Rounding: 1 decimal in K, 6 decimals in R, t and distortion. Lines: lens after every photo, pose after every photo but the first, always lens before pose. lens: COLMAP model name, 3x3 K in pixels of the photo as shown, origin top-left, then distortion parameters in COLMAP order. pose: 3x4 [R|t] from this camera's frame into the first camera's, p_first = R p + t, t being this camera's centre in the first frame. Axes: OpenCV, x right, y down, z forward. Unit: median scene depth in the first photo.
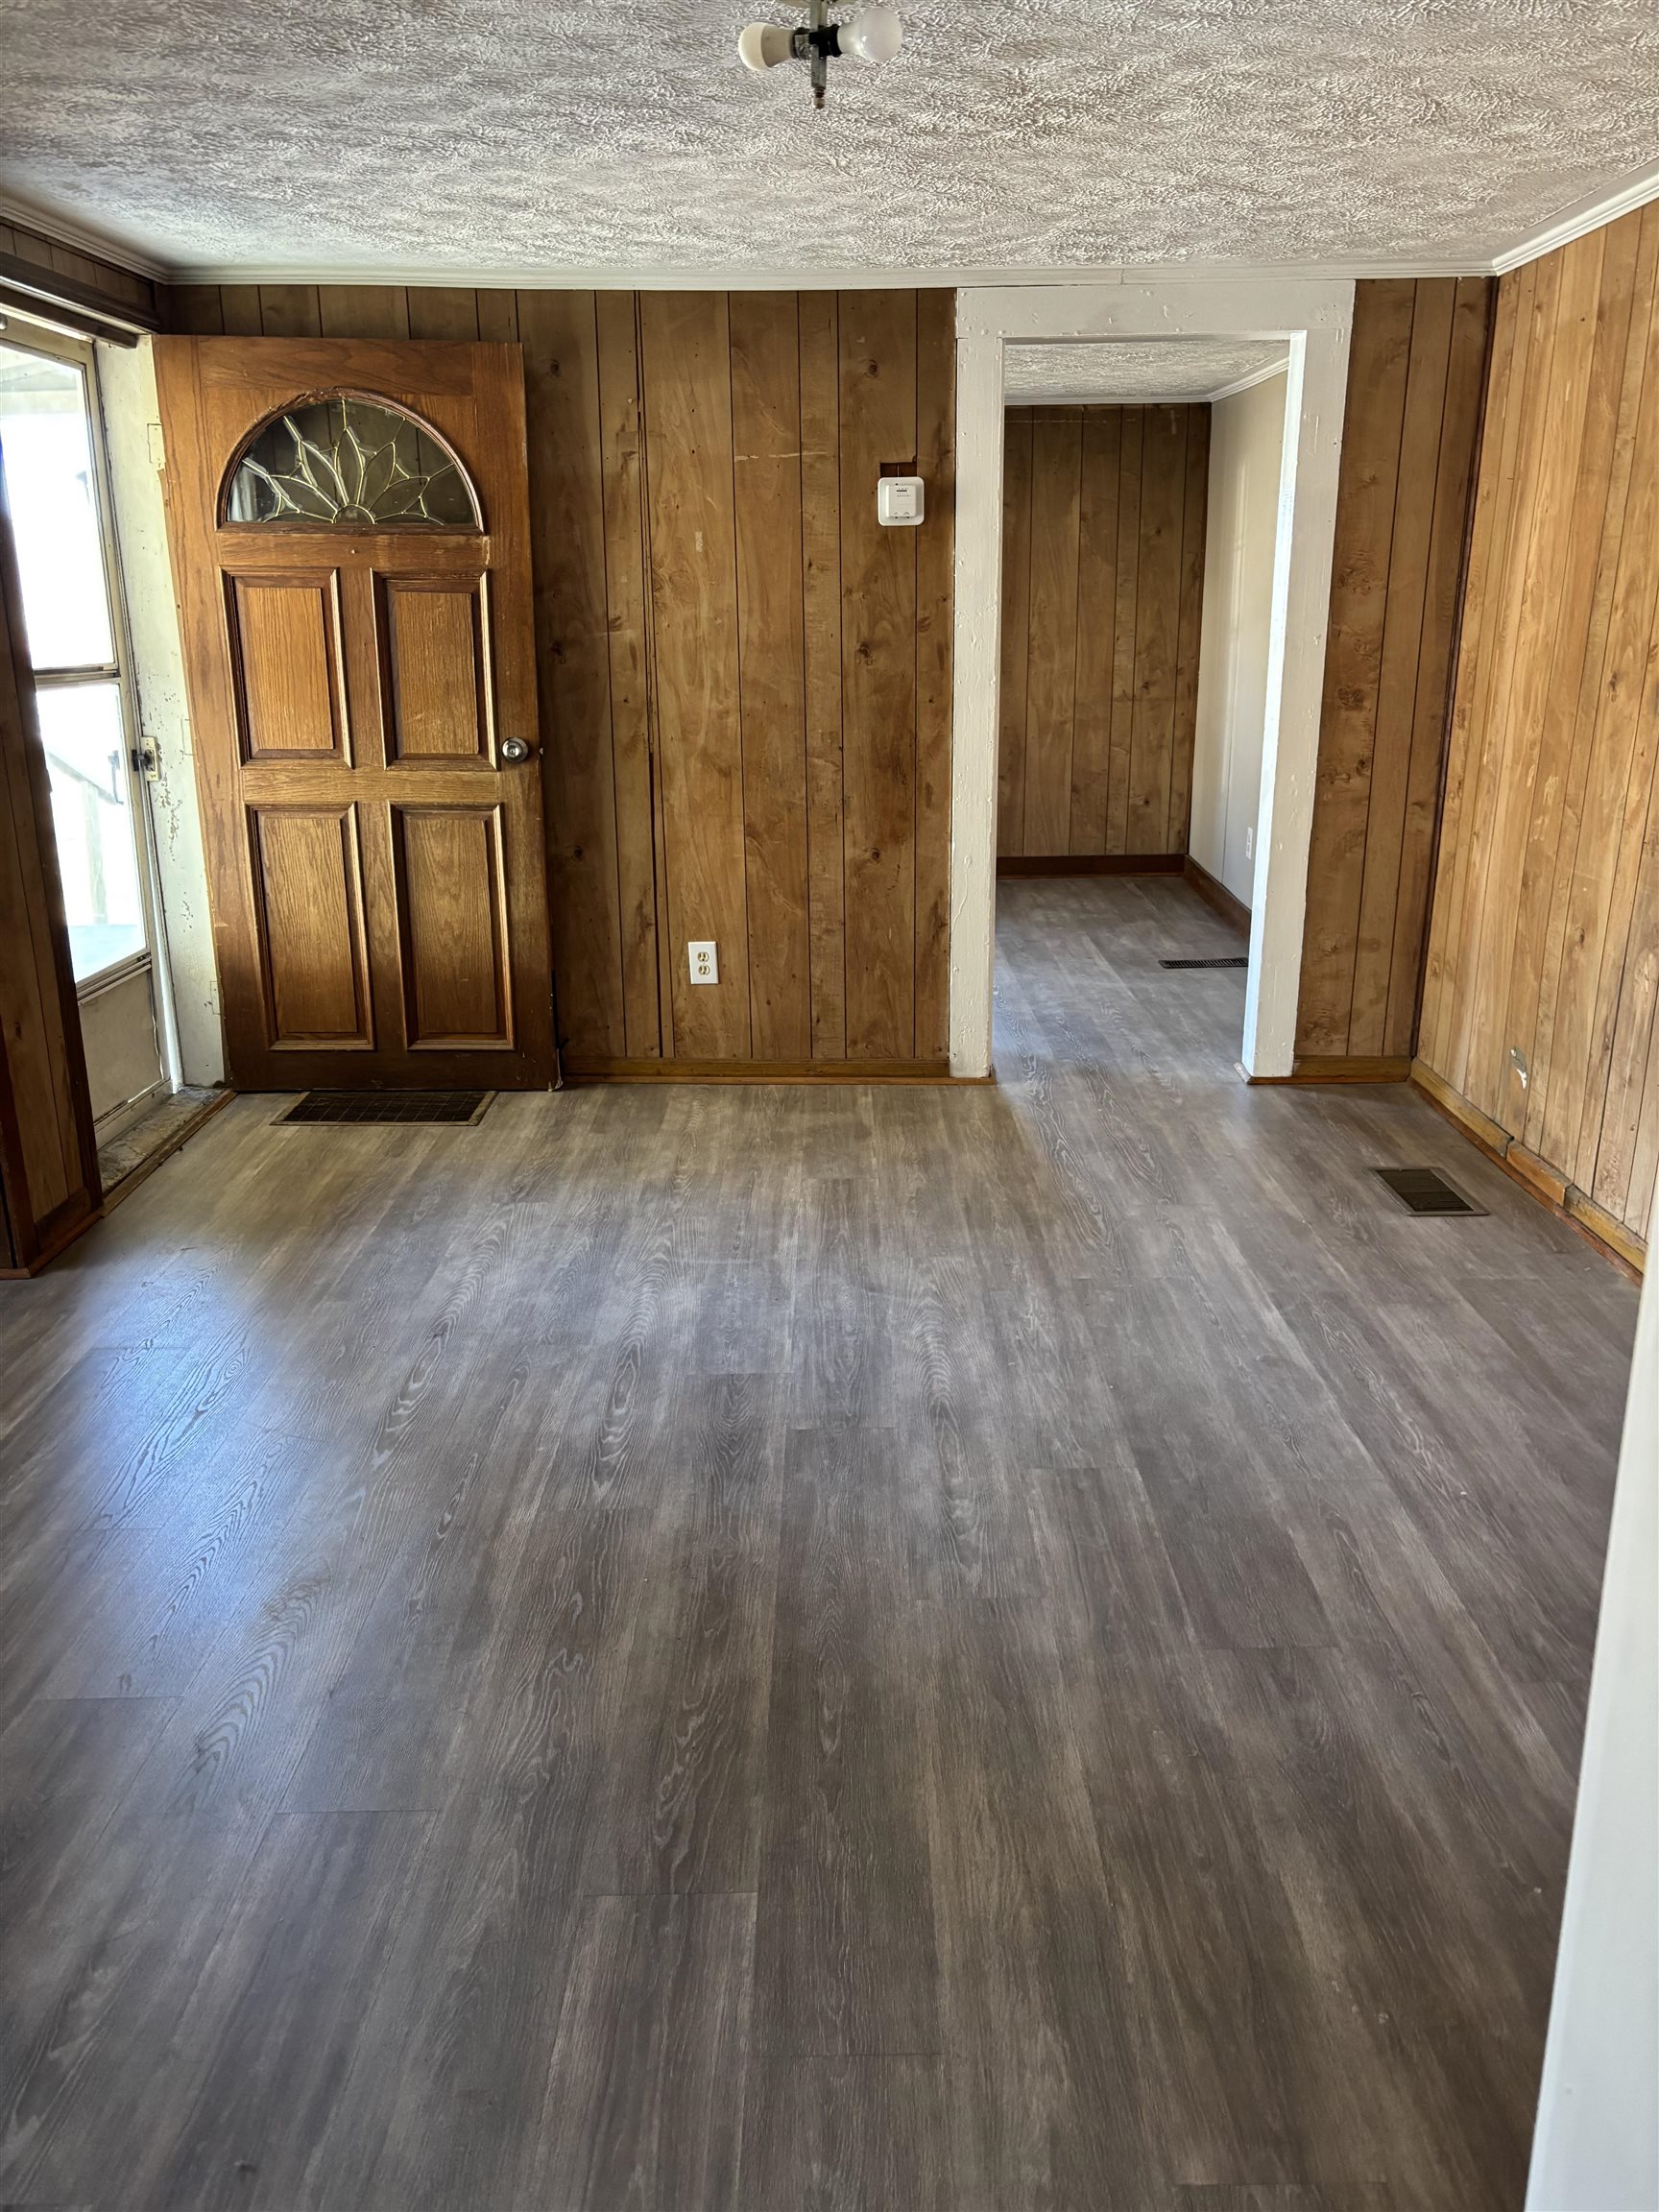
lens RADIAL K [[1662.8, 0, 845.0], [0, 1662.8, 1115.8], [0, 0, 1]] dist [0.034495, -0.041128]
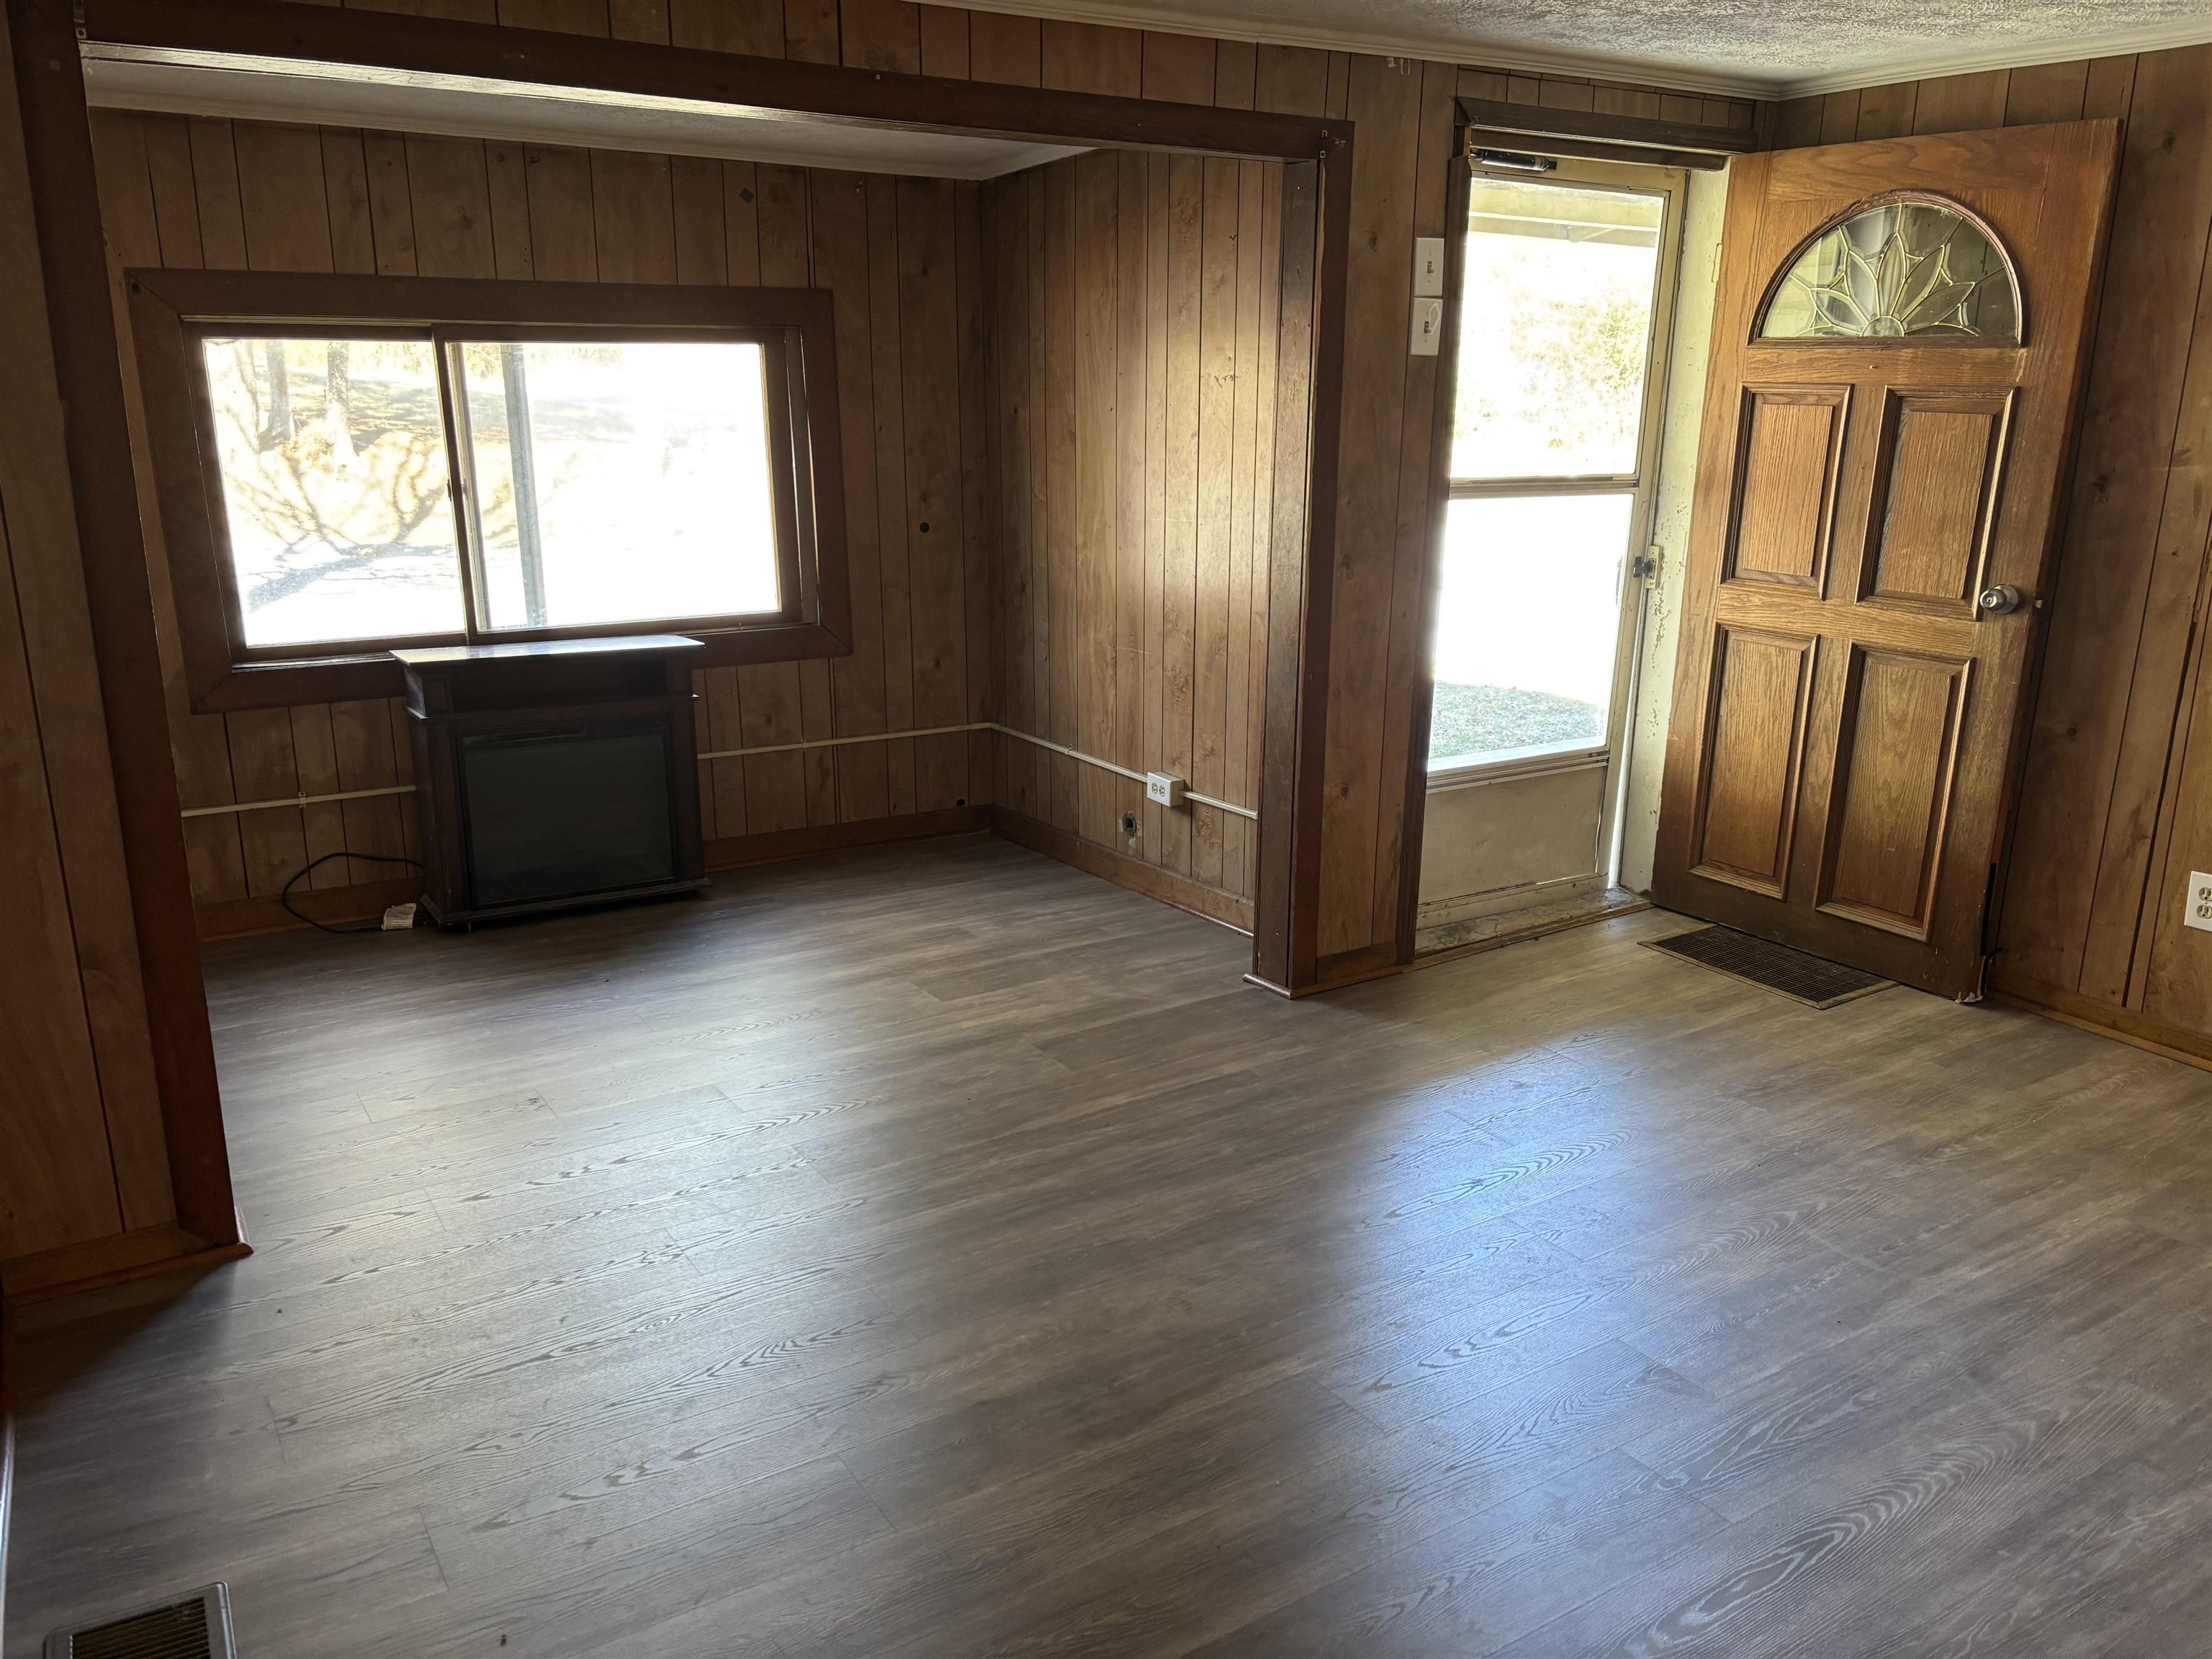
lens RADIAL K [[1662.8, 0, 1112.3], [0, 1662.8, 829.7], [0, 0, 1]] dist [0.034495, -0.041128]
pose [[0.533293, 0.228296, -0.814543, 0.275050], [-0.255838, 0.961330, 0.101936, -0.079474], [0.806316, 0.154029, 0.571077, 0.177956]]
